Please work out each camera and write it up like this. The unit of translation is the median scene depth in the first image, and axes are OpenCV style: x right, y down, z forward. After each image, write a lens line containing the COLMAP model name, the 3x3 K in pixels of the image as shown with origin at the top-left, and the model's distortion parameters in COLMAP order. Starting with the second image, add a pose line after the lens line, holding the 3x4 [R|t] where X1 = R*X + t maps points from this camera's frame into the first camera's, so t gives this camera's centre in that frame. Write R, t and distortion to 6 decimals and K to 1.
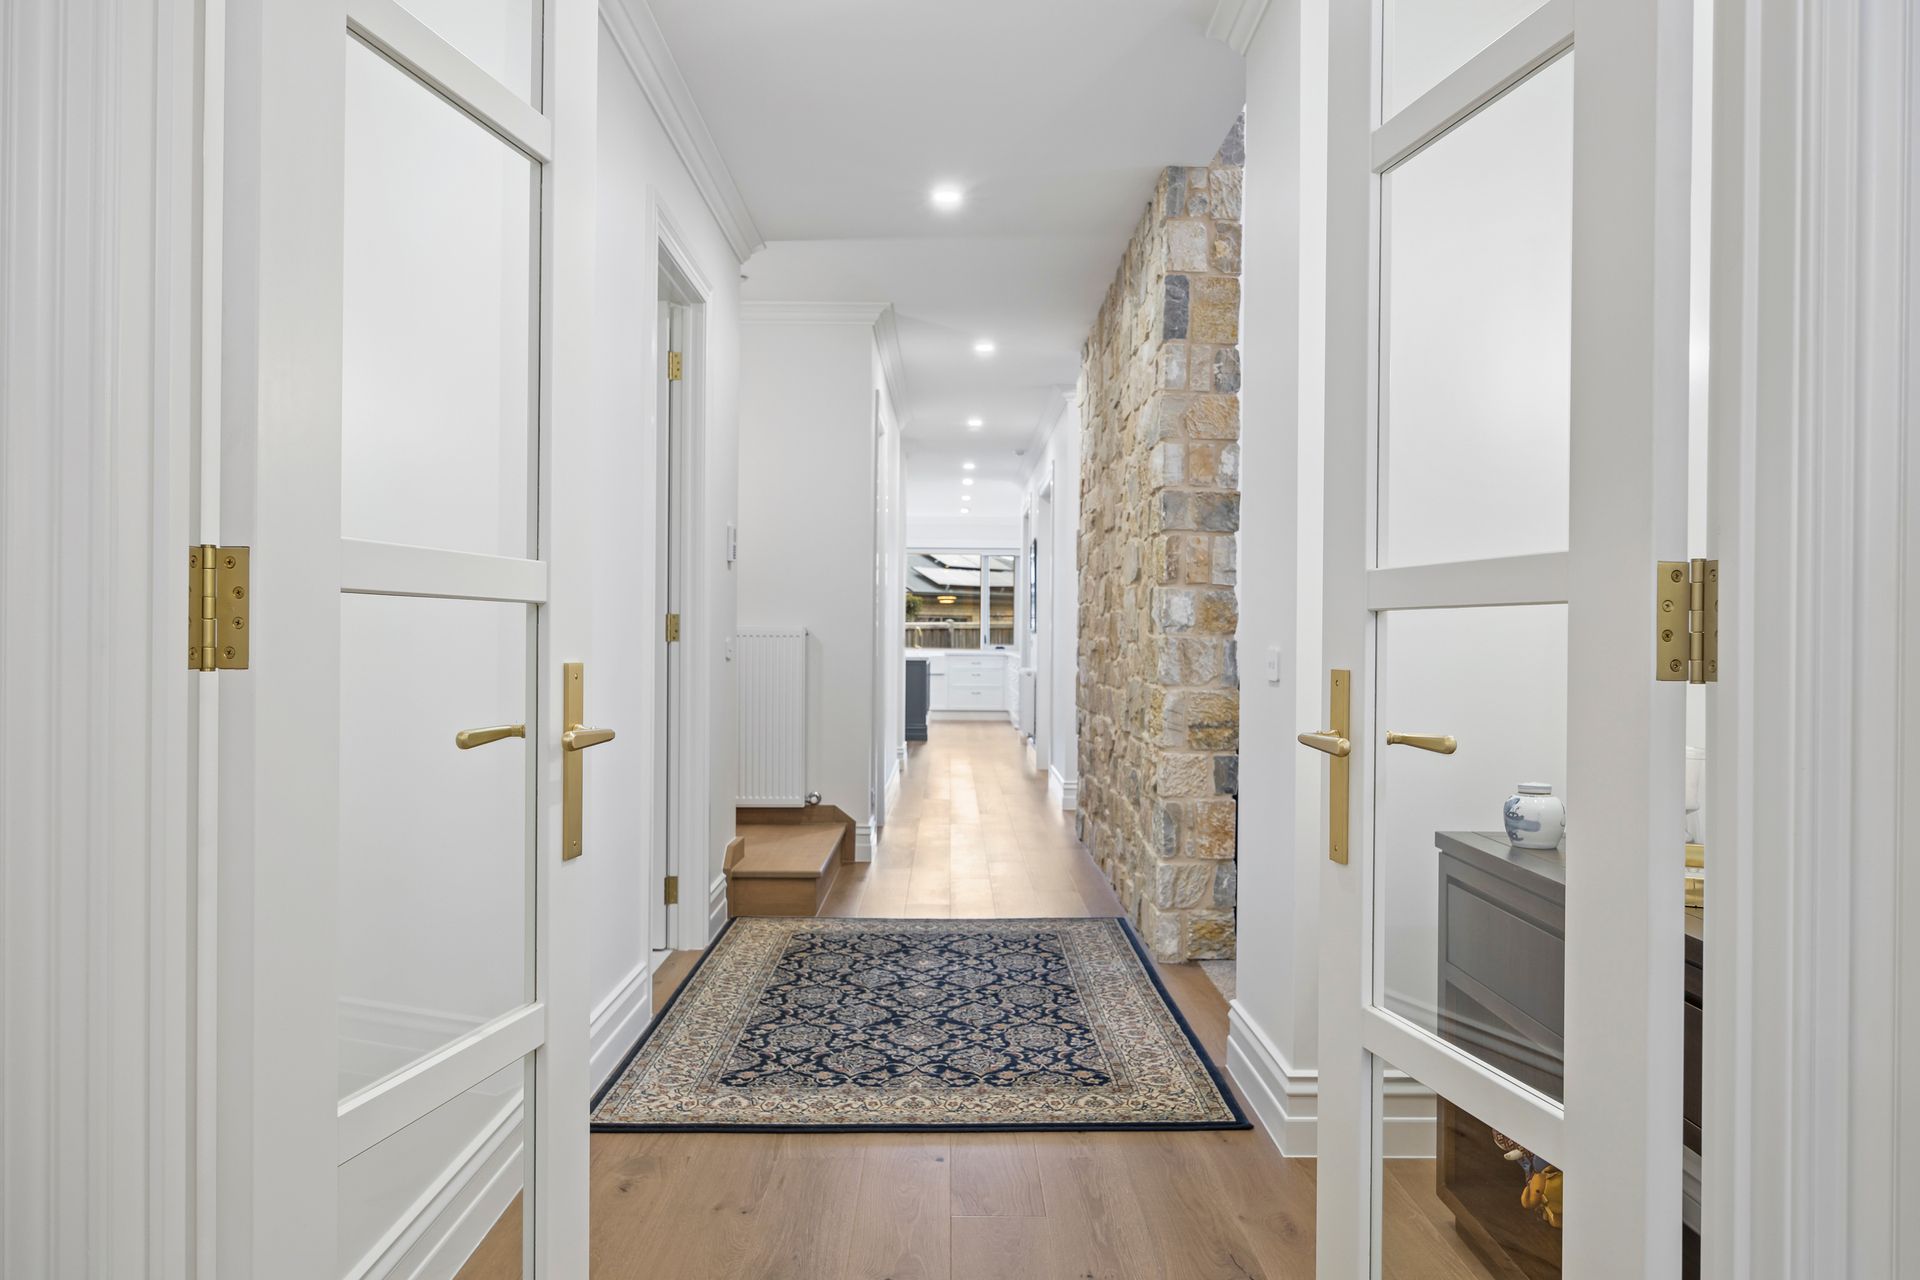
lens RADIAL K [[734.0, 0, 961.9], [0, 734.0, 646.2], [0, 0, 1]] dist [-0.000460, -0.000003]
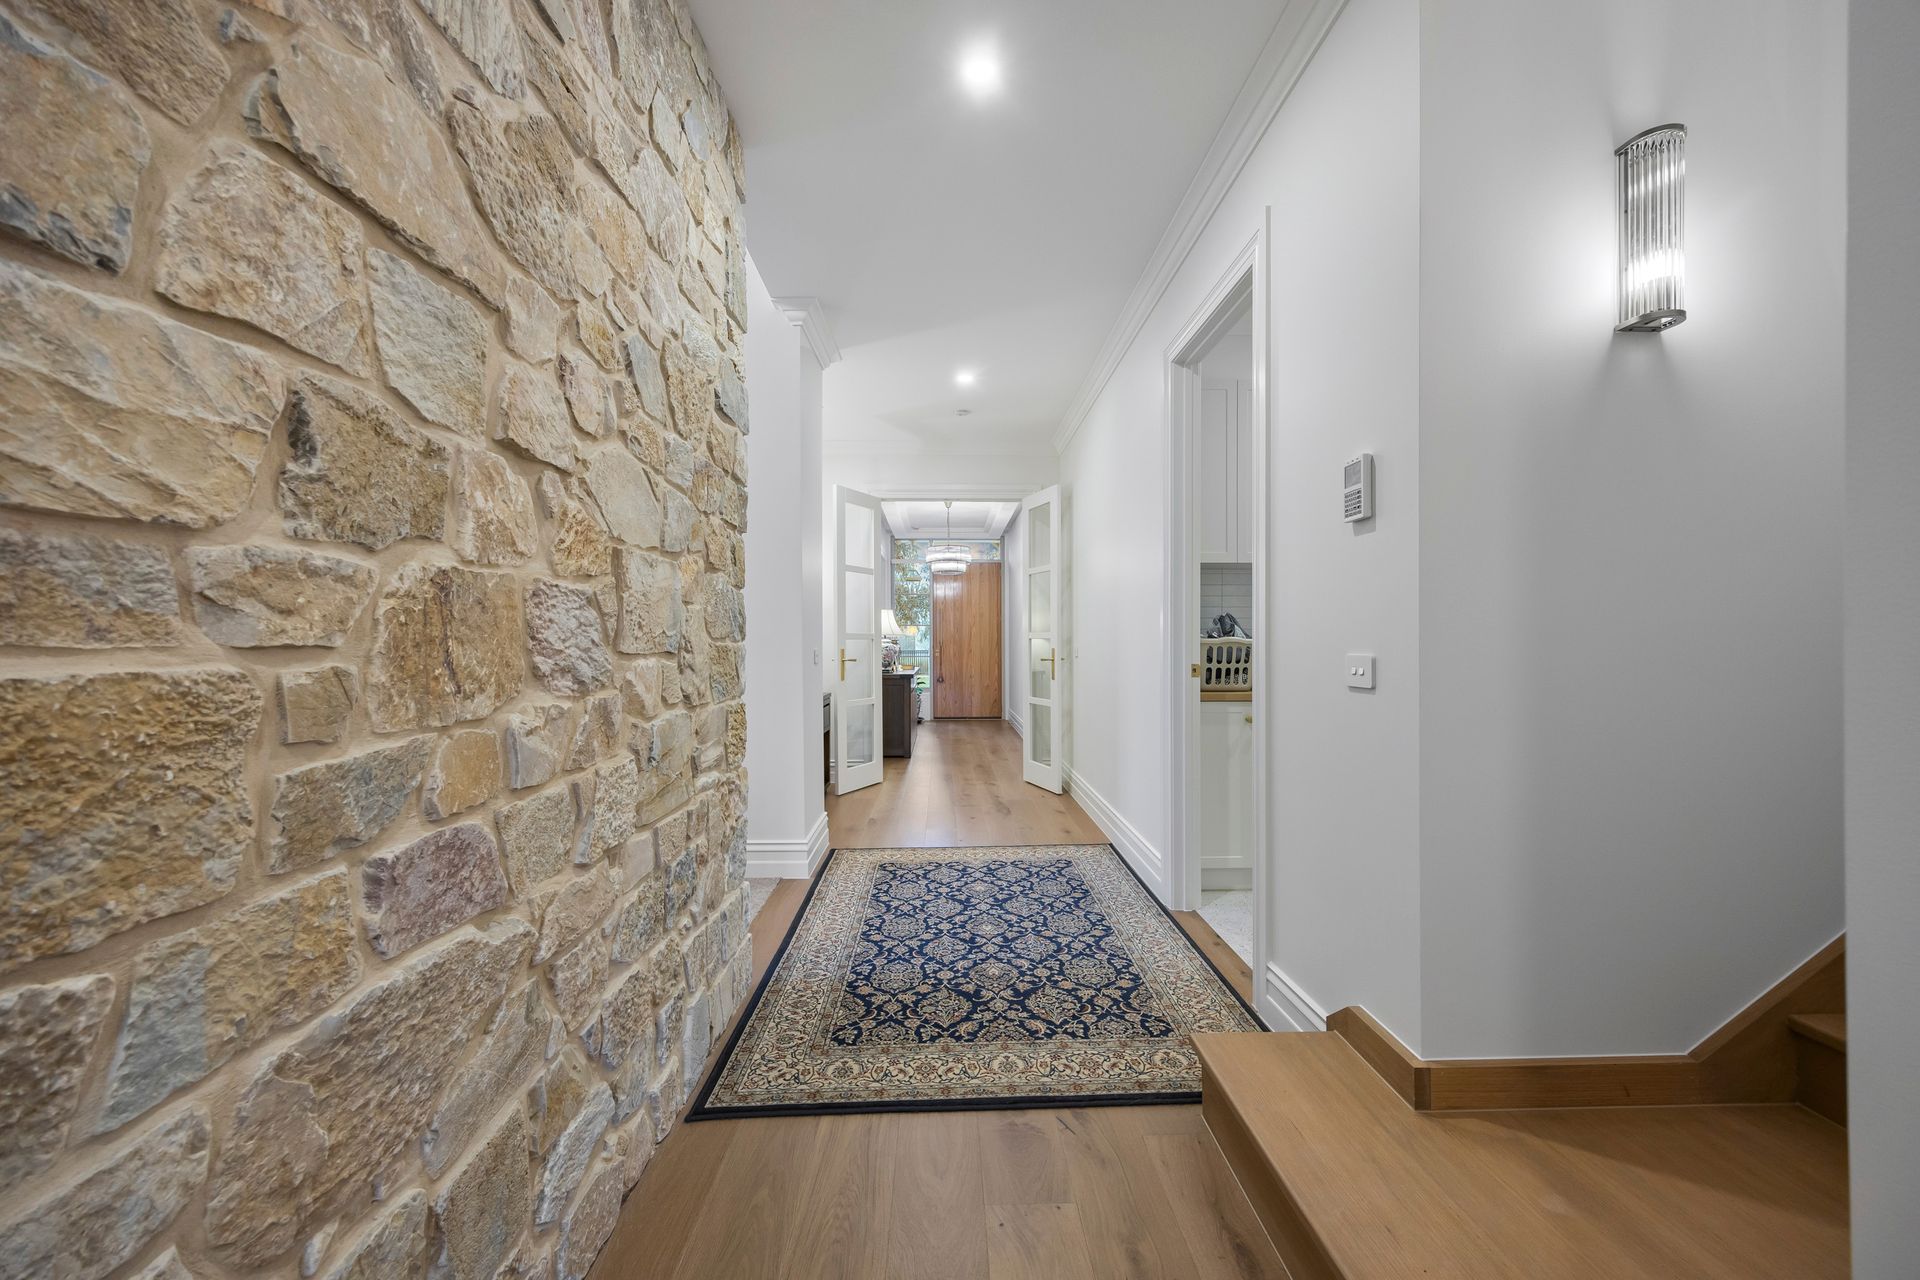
lens RADIAL K [[734.0, 0, 961.9], [0, 734.0, 646.2], [0, 0, 1]] dist [-0.000460, -0.000003]
pose [[-0.996164, 0.087317, -0.005691, -0.046467], [0.087151, 0.995889, 0.024709, -0.041977], [0.007825, 0.024119, -0.999678, 2.138627]]
